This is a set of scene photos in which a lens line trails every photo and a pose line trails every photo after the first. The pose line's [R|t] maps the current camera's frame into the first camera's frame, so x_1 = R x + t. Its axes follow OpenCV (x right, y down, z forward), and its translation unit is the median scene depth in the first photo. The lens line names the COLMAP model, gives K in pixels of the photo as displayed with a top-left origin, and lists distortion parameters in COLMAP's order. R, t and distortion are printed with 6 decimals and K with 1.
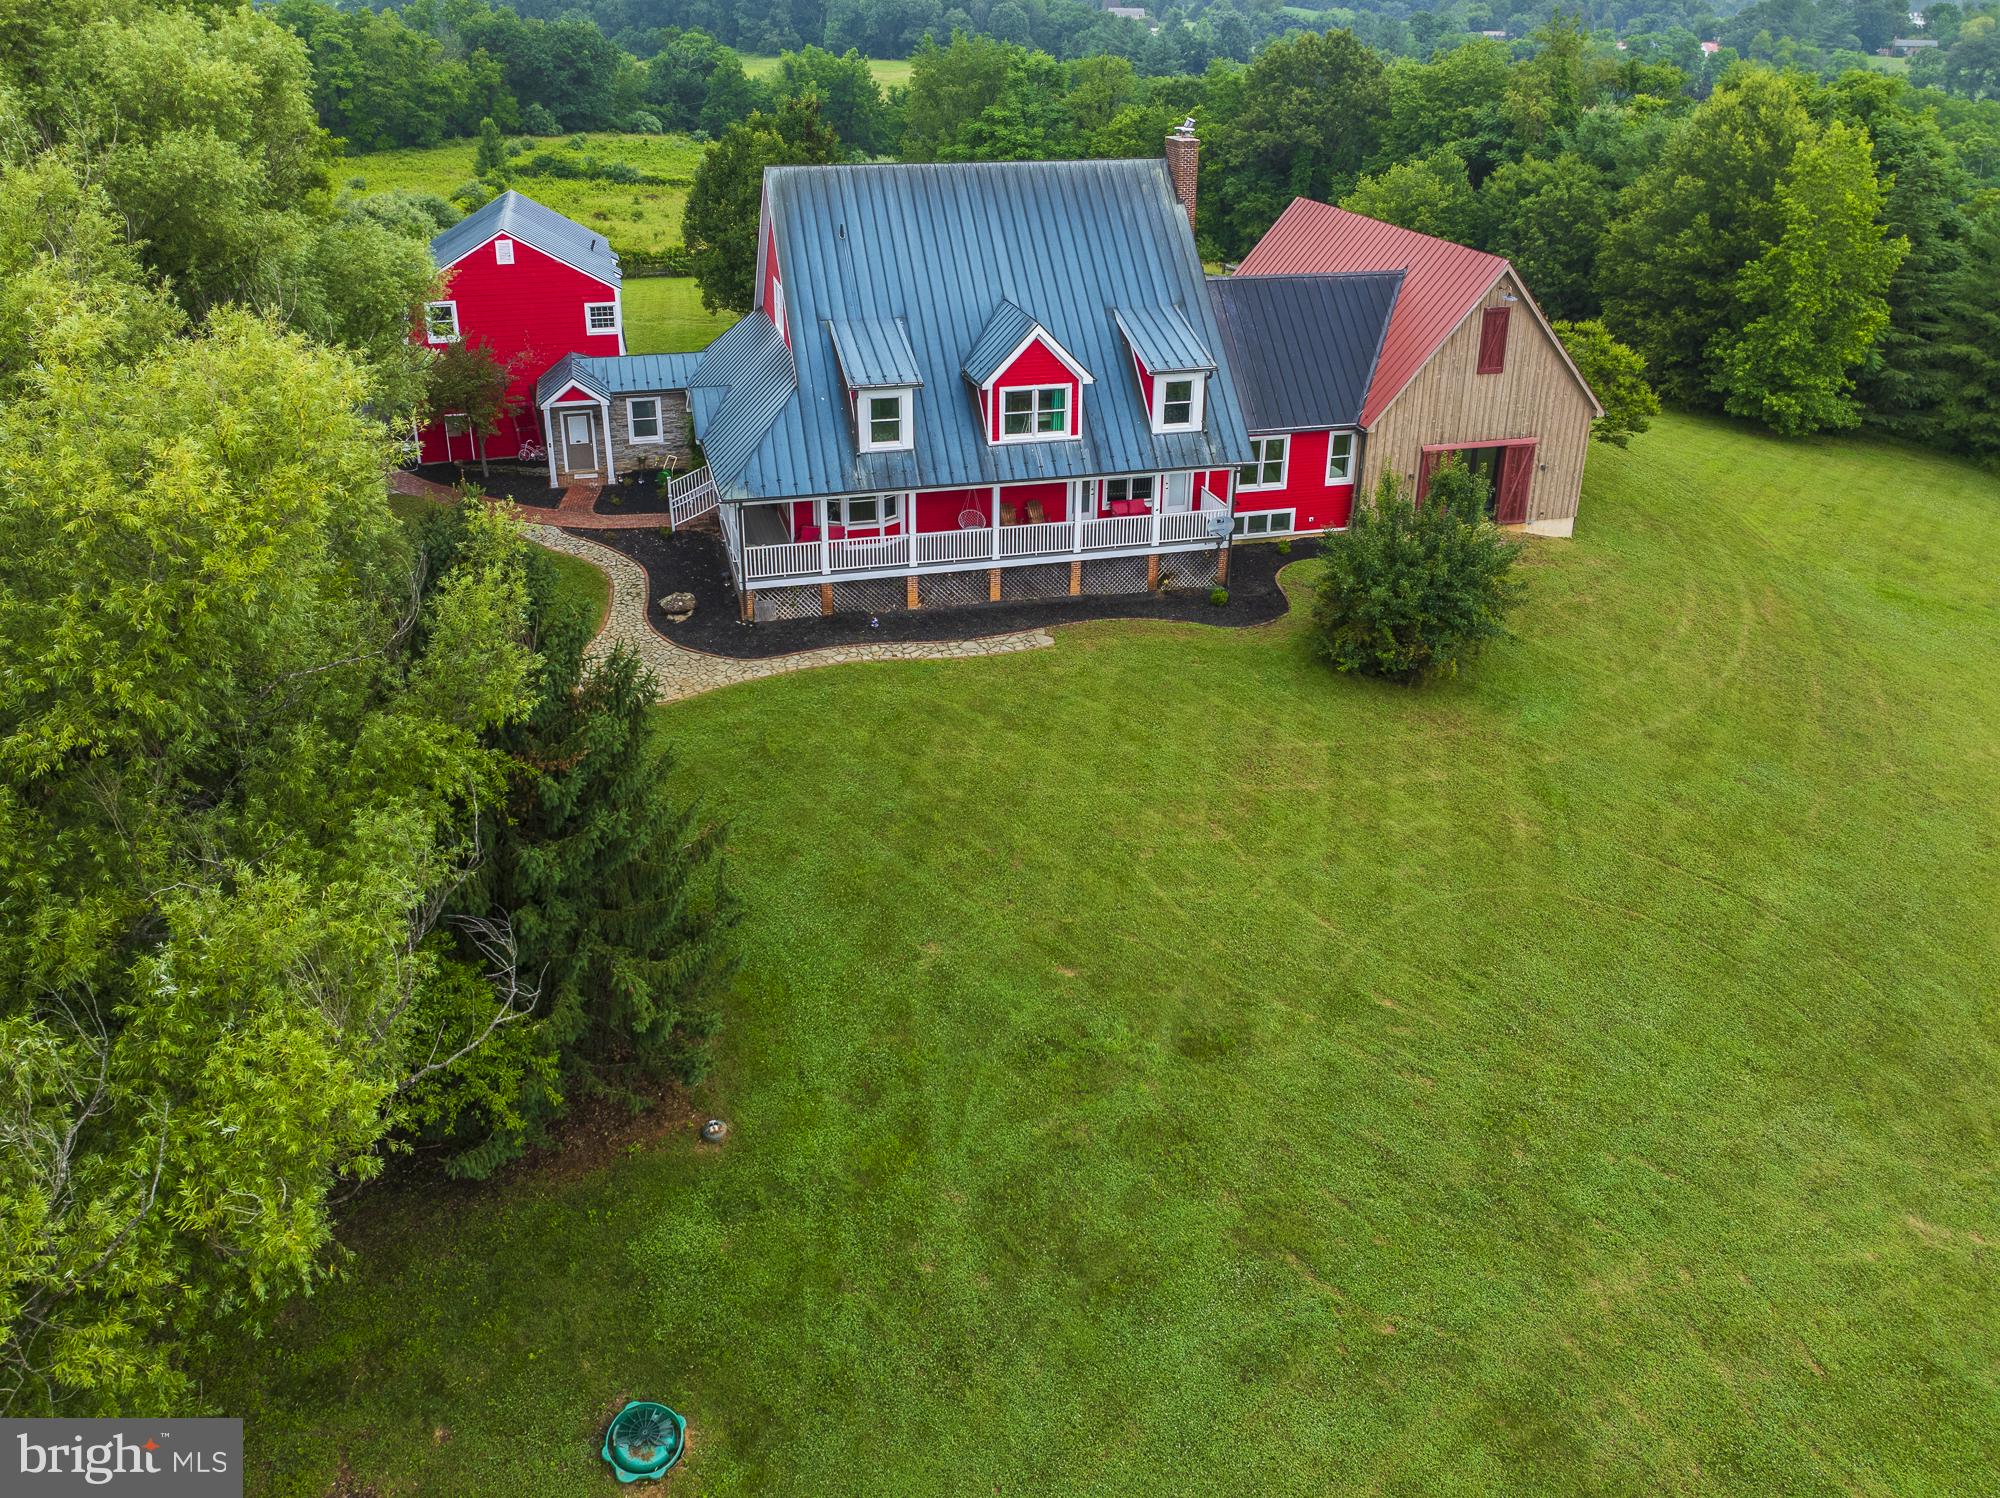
lens RADIAL K [[1498.8, 0, 994.2], [0, 1498.8, 597.7], [0, 0, 1]] dist [-0.042662, -0.002471]
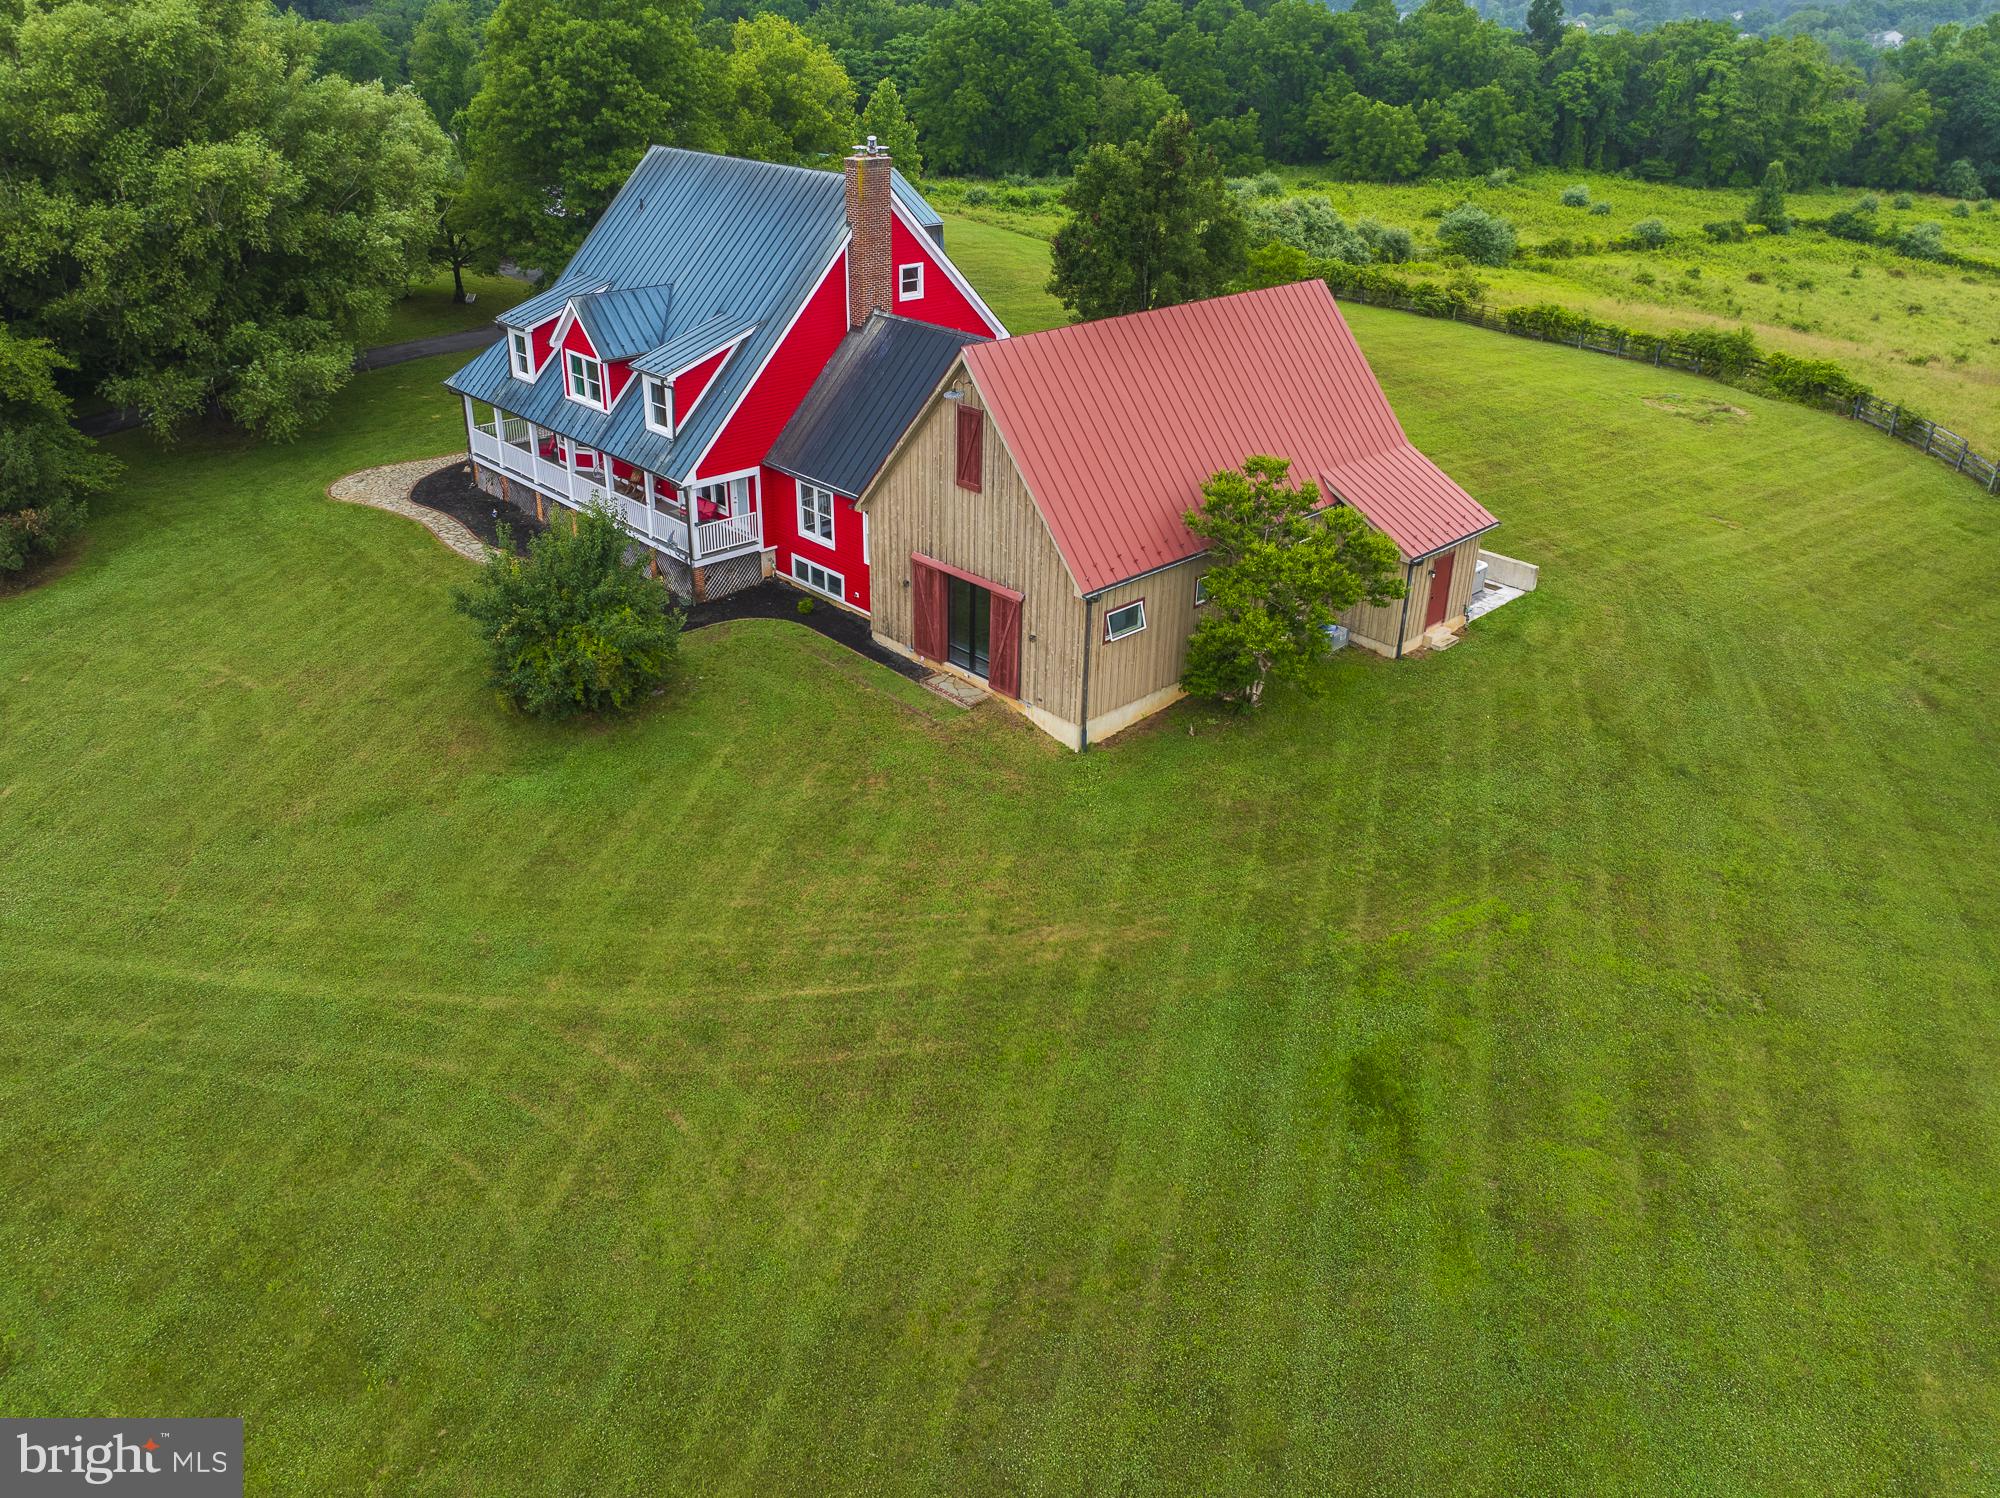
lens RADIAL K [[1481.0, 0, 1010.5], [0, 1481.0, 680.5], [0, 0, 1]] dist [-0.036790, -0.005262]
pose [[0.490430, 0.372030, -0.788081, 0.994495], [-0.344501, 0.913408, 0.216807, -0.233916], [0.800499, 0.165166, 0.576127, 0.581359]]
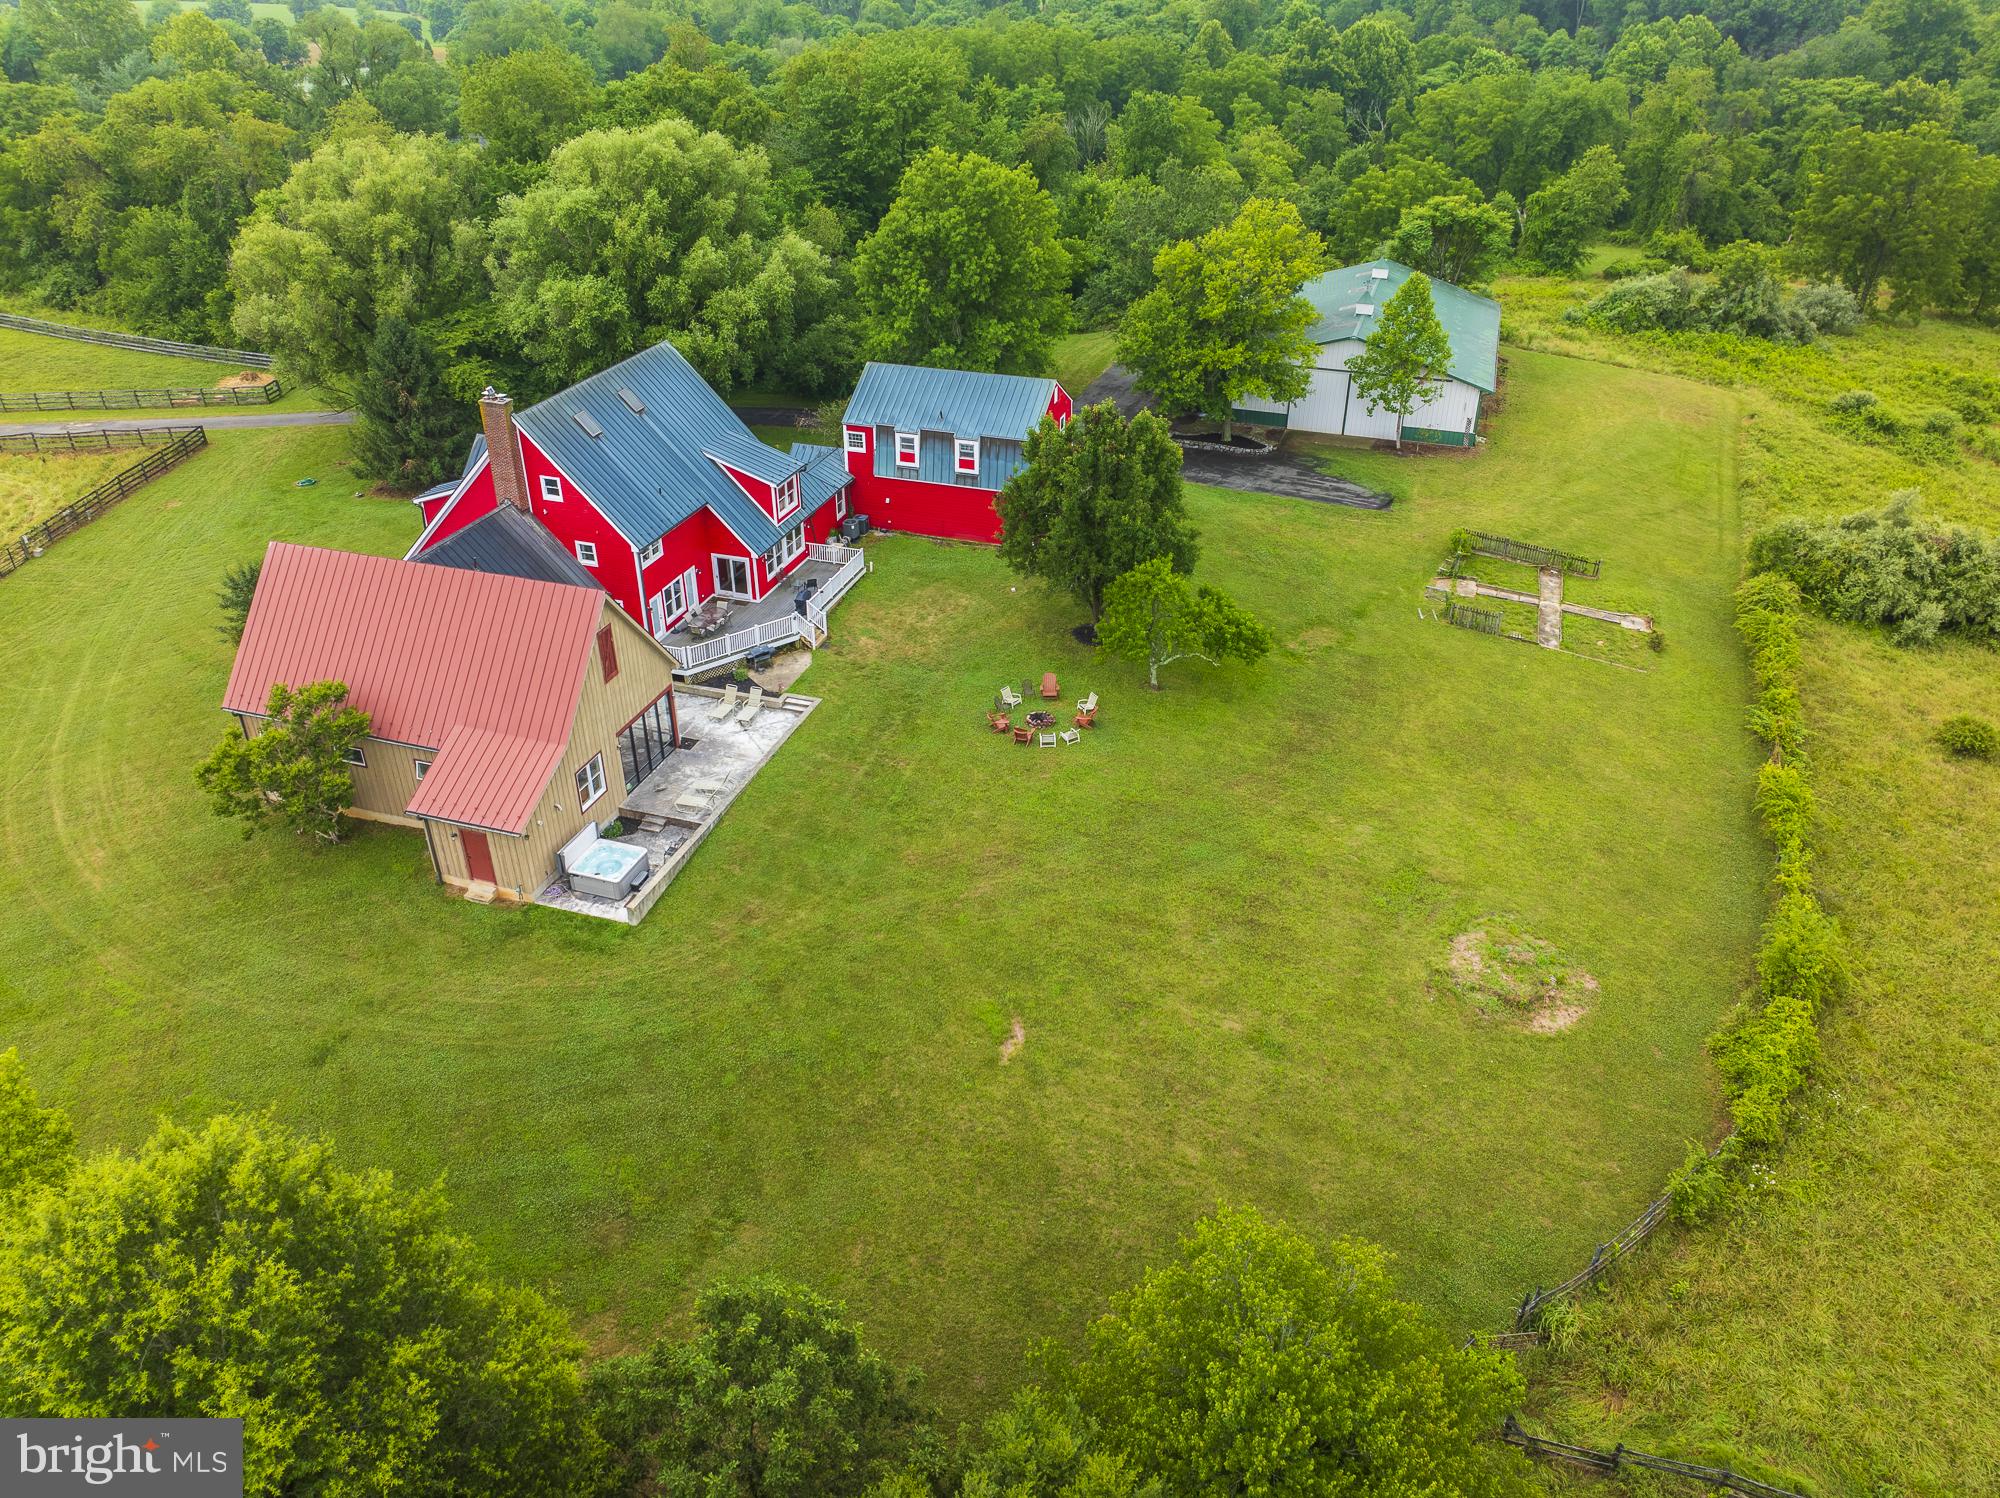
lens RADIAL K [[1398.4, 0, 999.8], [0, 1398.4, 741.9], [0, 0, 1]] dist [-0.036711, 0.000474]
pose [[-0.532450, 0.424261, -0.732462, 0.910610], [-0.333411, 0.690249, 0.642178, -1.024952], [0.778032, 0.586138, -0.226069, 1.774154]]
